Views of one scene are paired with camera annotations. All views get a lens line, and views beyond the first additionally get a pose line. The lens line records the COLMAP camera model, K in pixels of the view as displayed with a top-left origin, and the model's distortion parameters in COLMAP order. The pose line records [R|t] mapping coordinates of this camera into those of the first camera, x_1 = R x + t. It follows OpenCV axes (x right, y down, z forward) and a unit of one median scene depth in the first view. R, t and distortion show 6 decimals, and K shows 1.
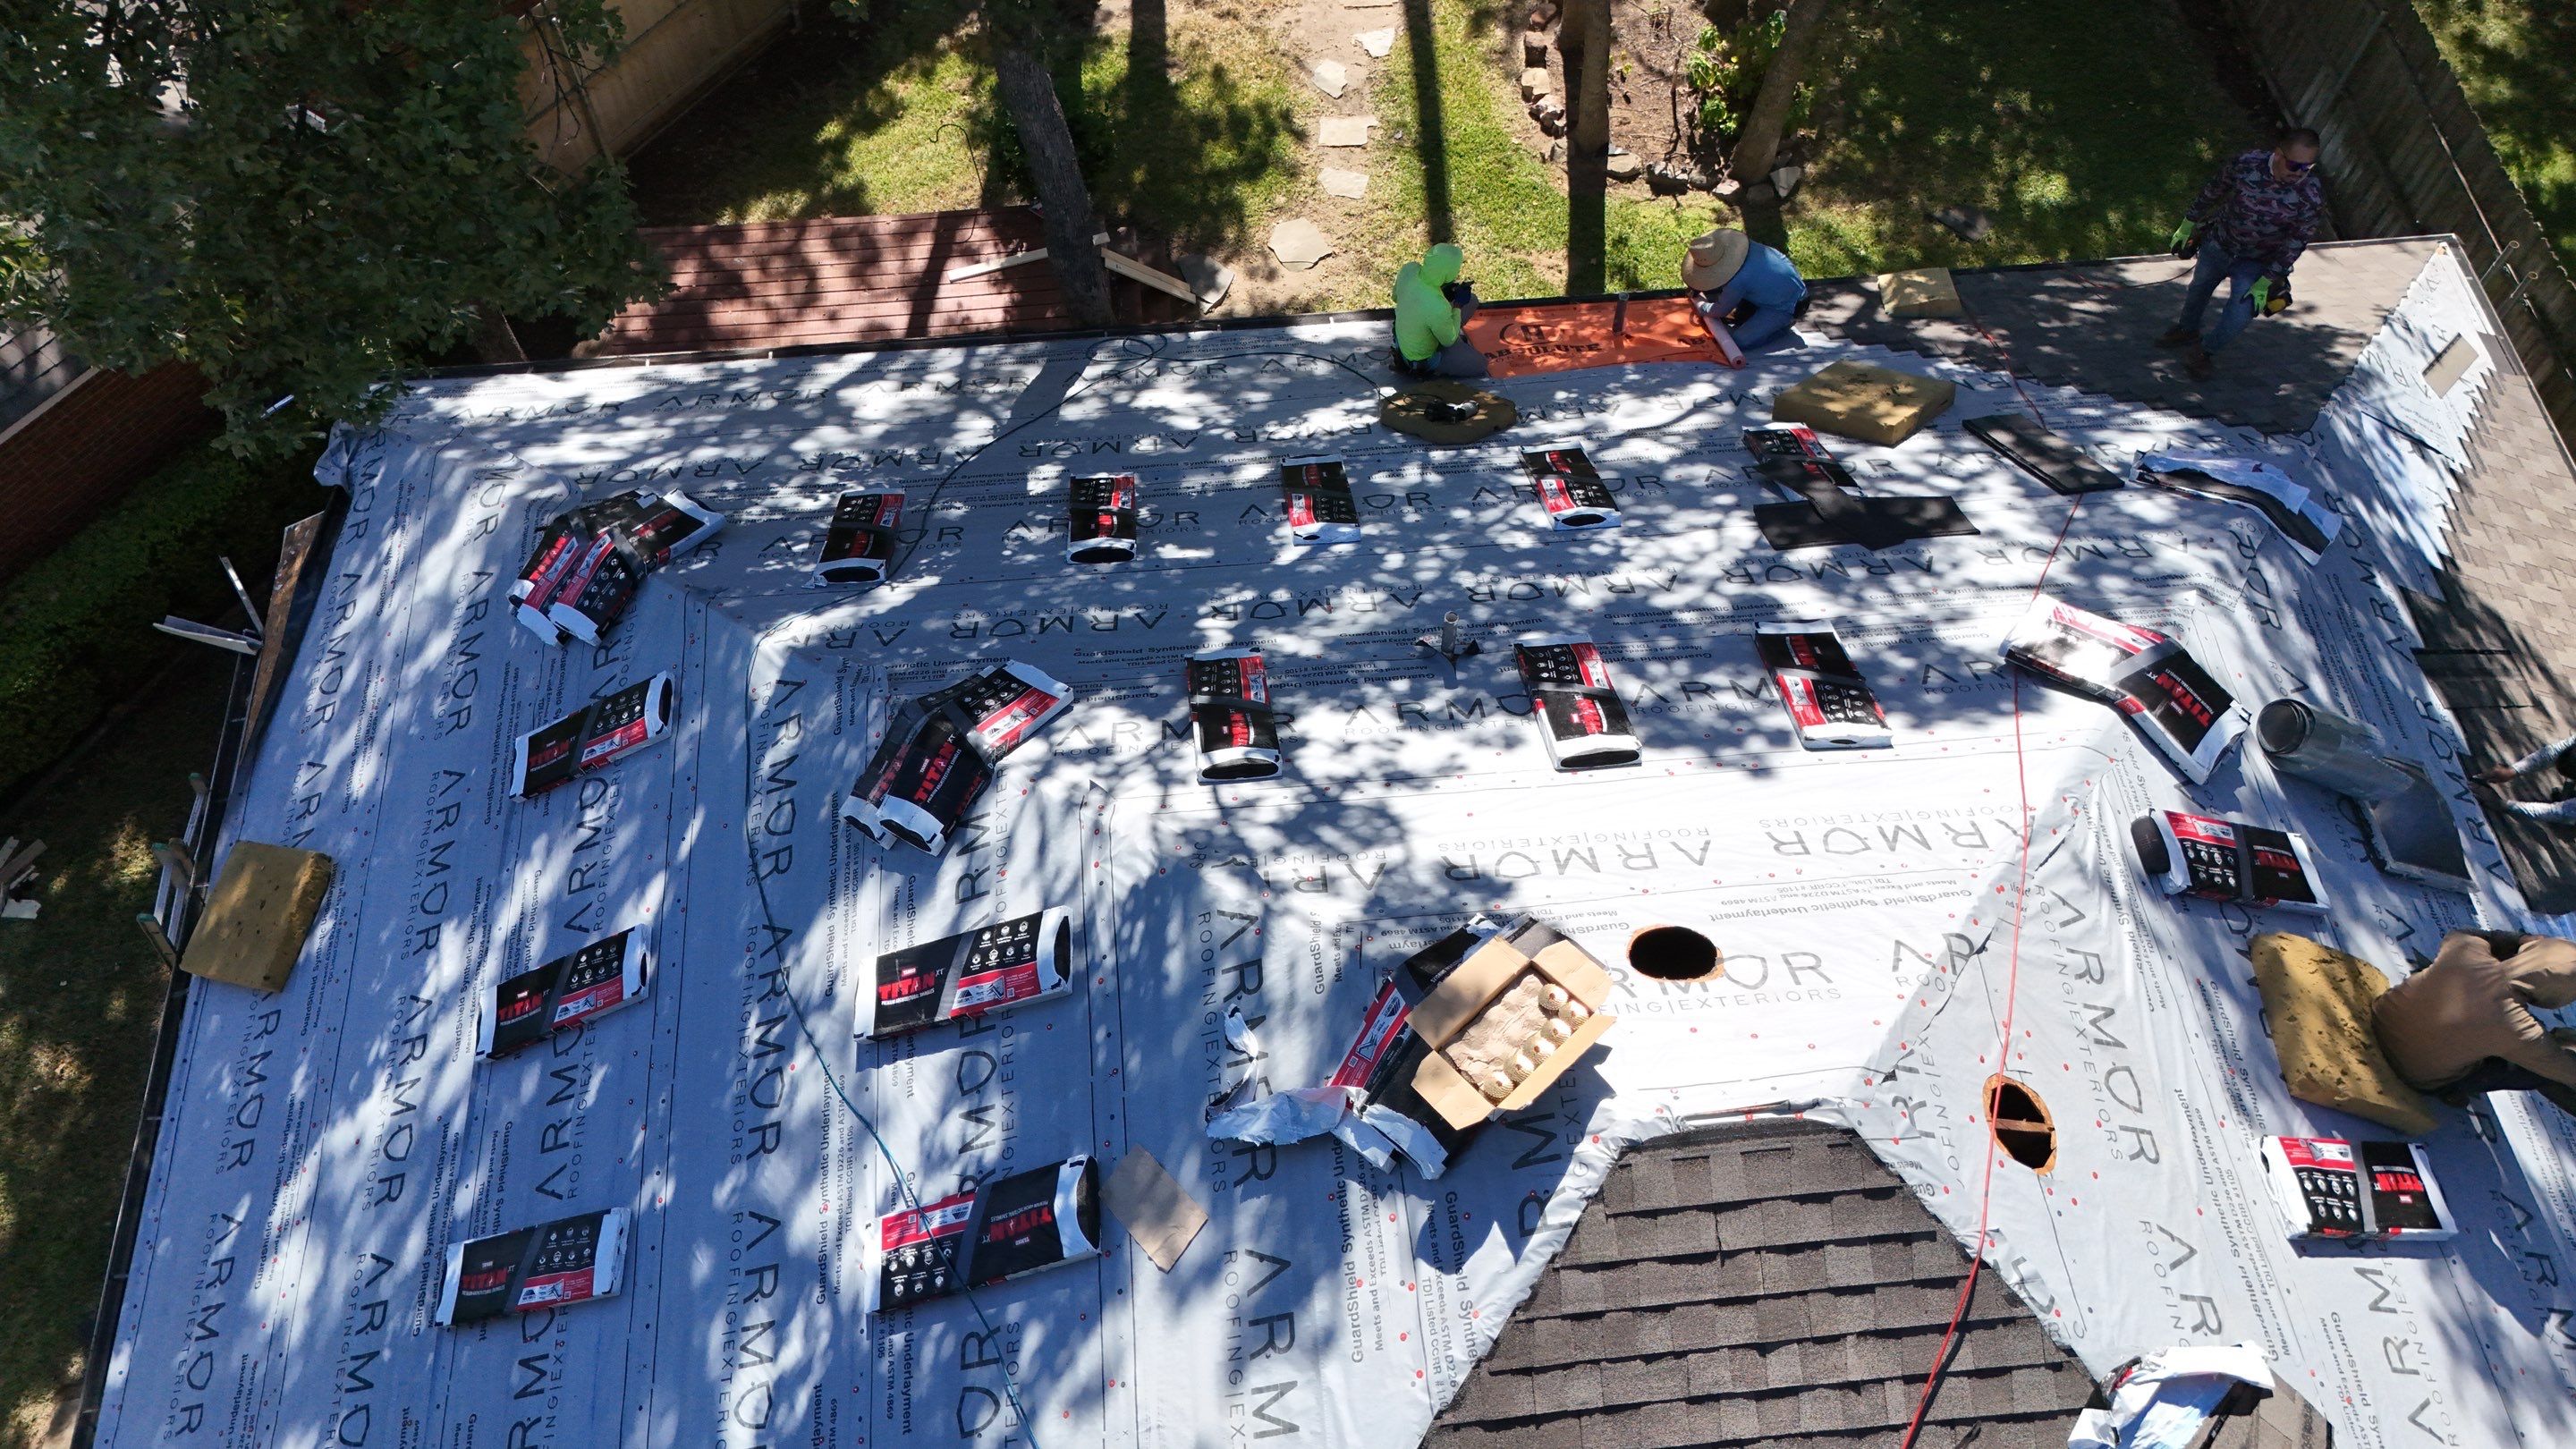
lens RADIAL K [[1873.0, 0, 1288.0], [0, 1873.0, 724.5], [0, 0, 1]] dist [0.172789, -0.435969]
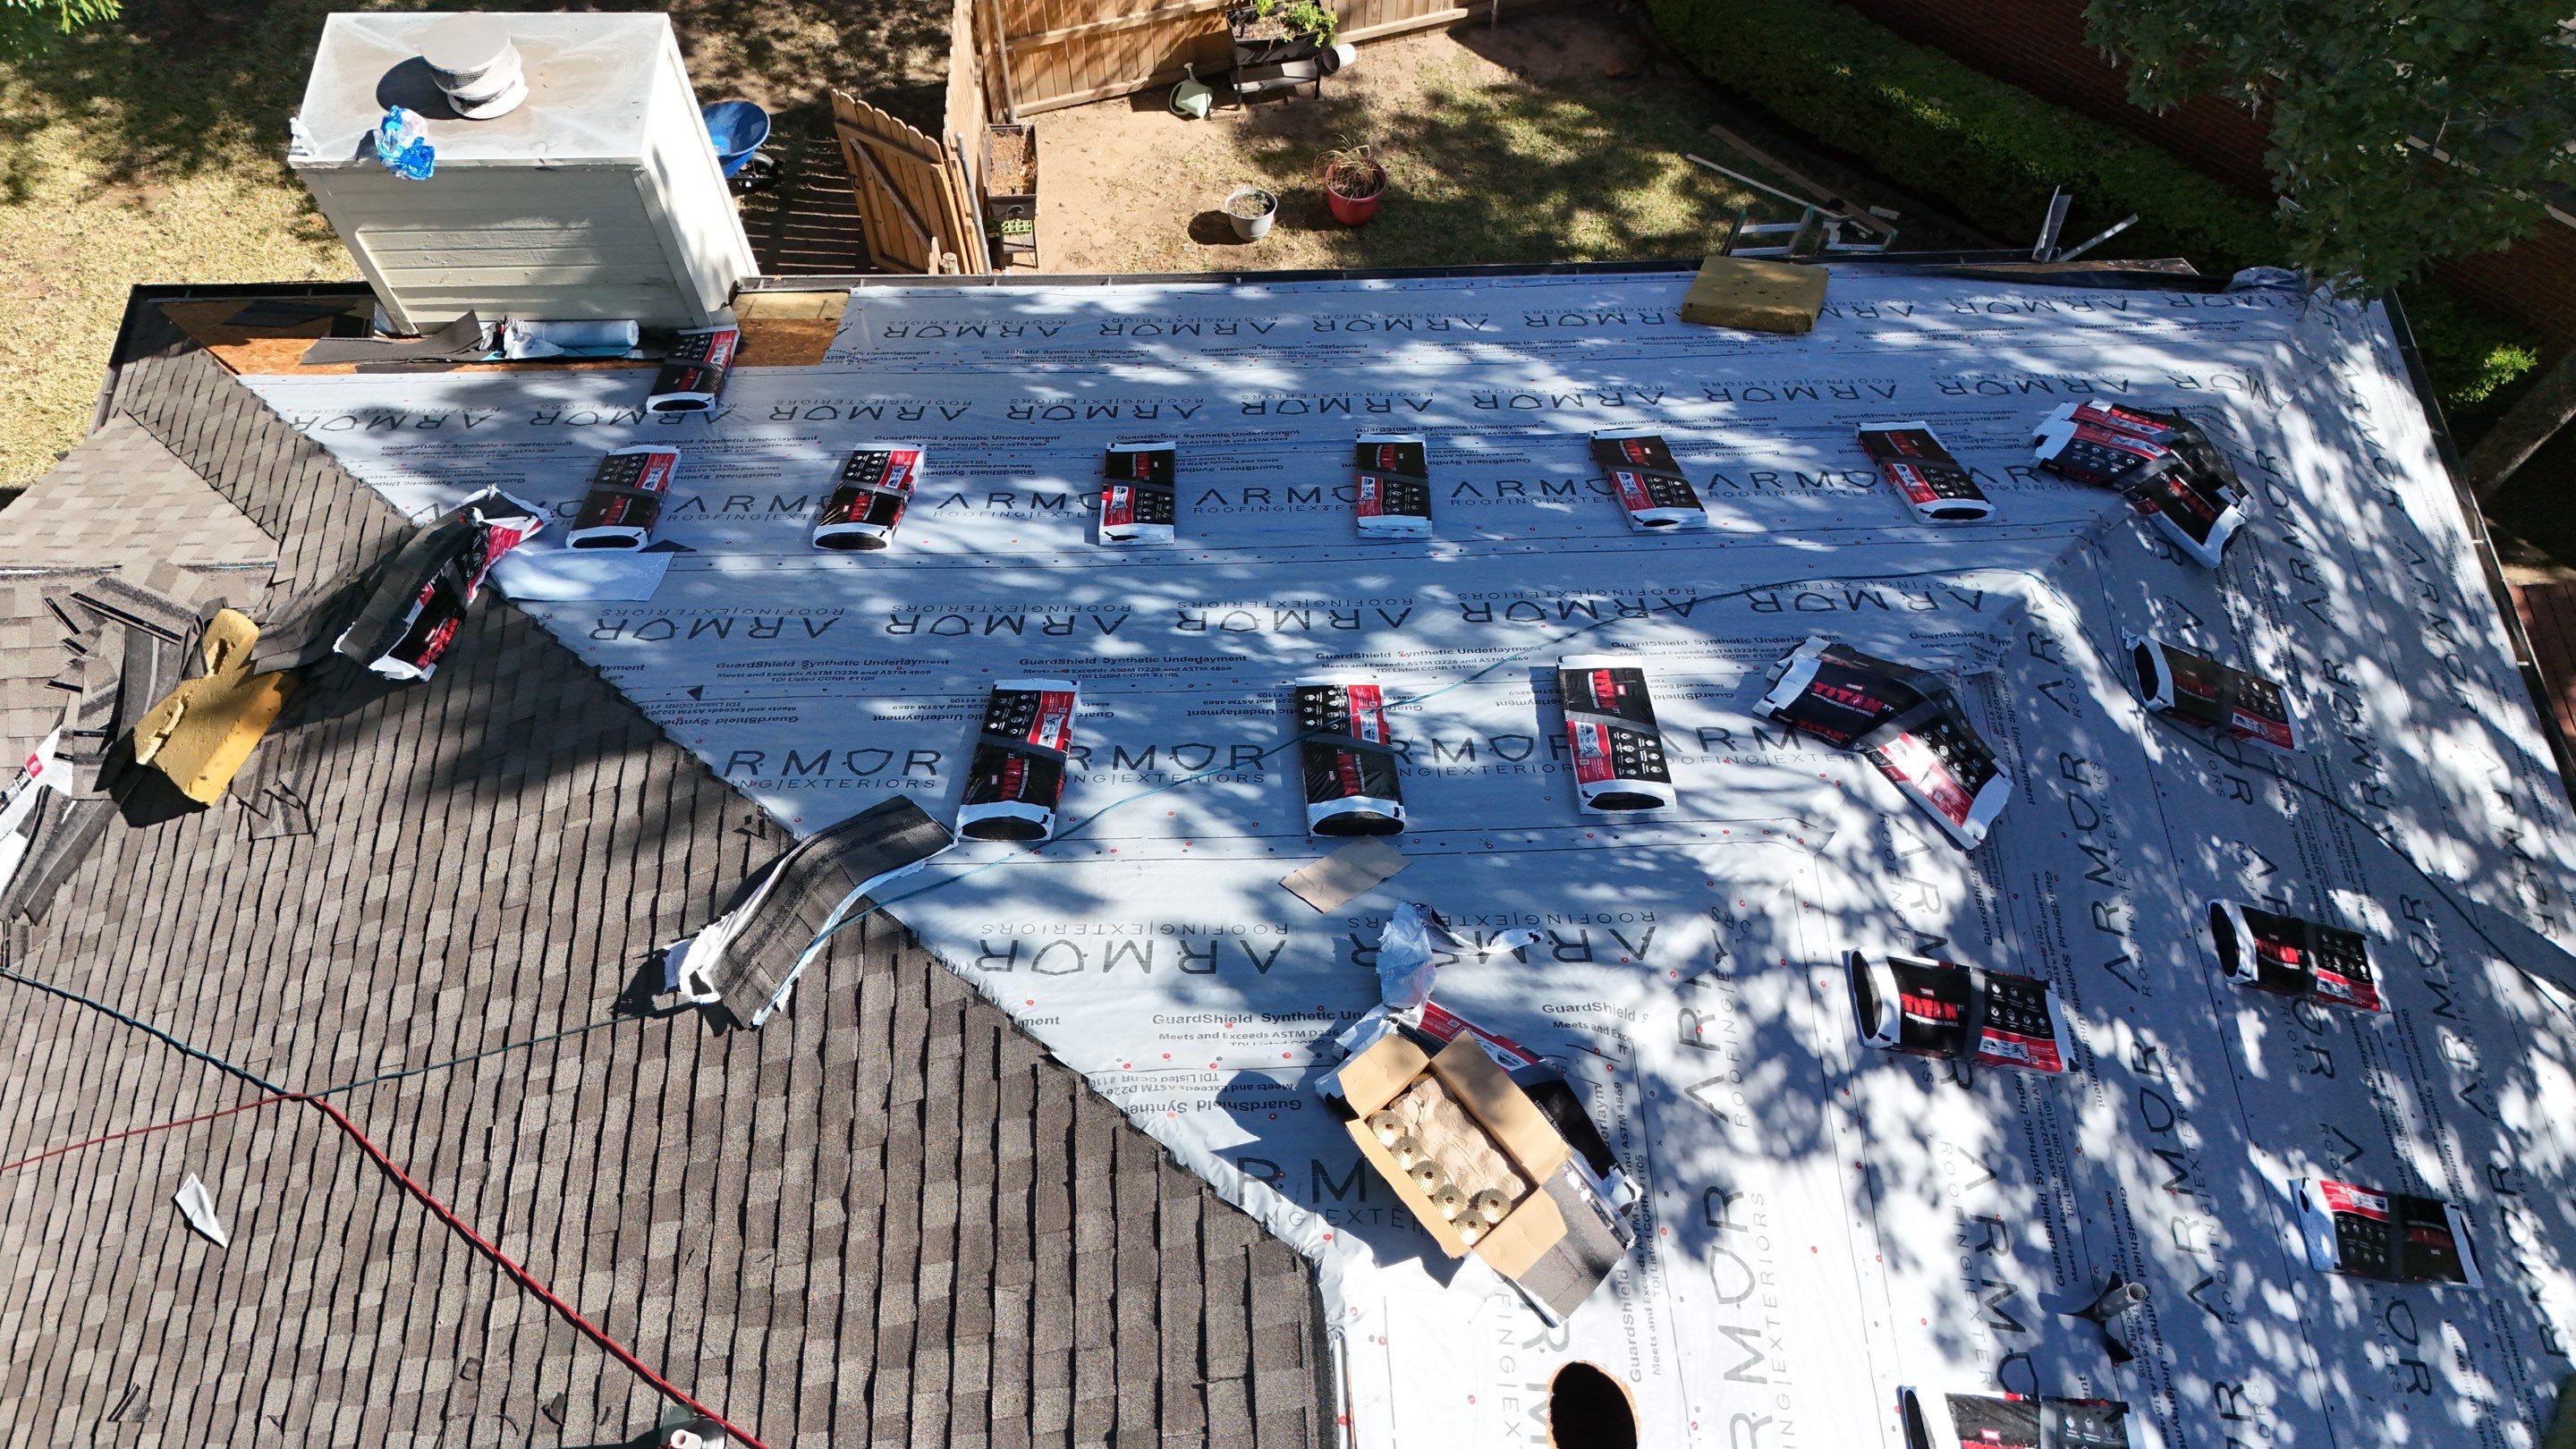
lens RADIAL K [[1884.3, 0, 1289.4], [0, 1884.3, 717.5], [0, 0, 1]] dist [0.082695, -0.081827]
pose [[-0.056729, 0.885164, -0.461809, 0.267268], [-0.873053, 0.180401, 0.453027, -0.155787], [0.484314, 0.428883, 0.762561, 0.161903]]
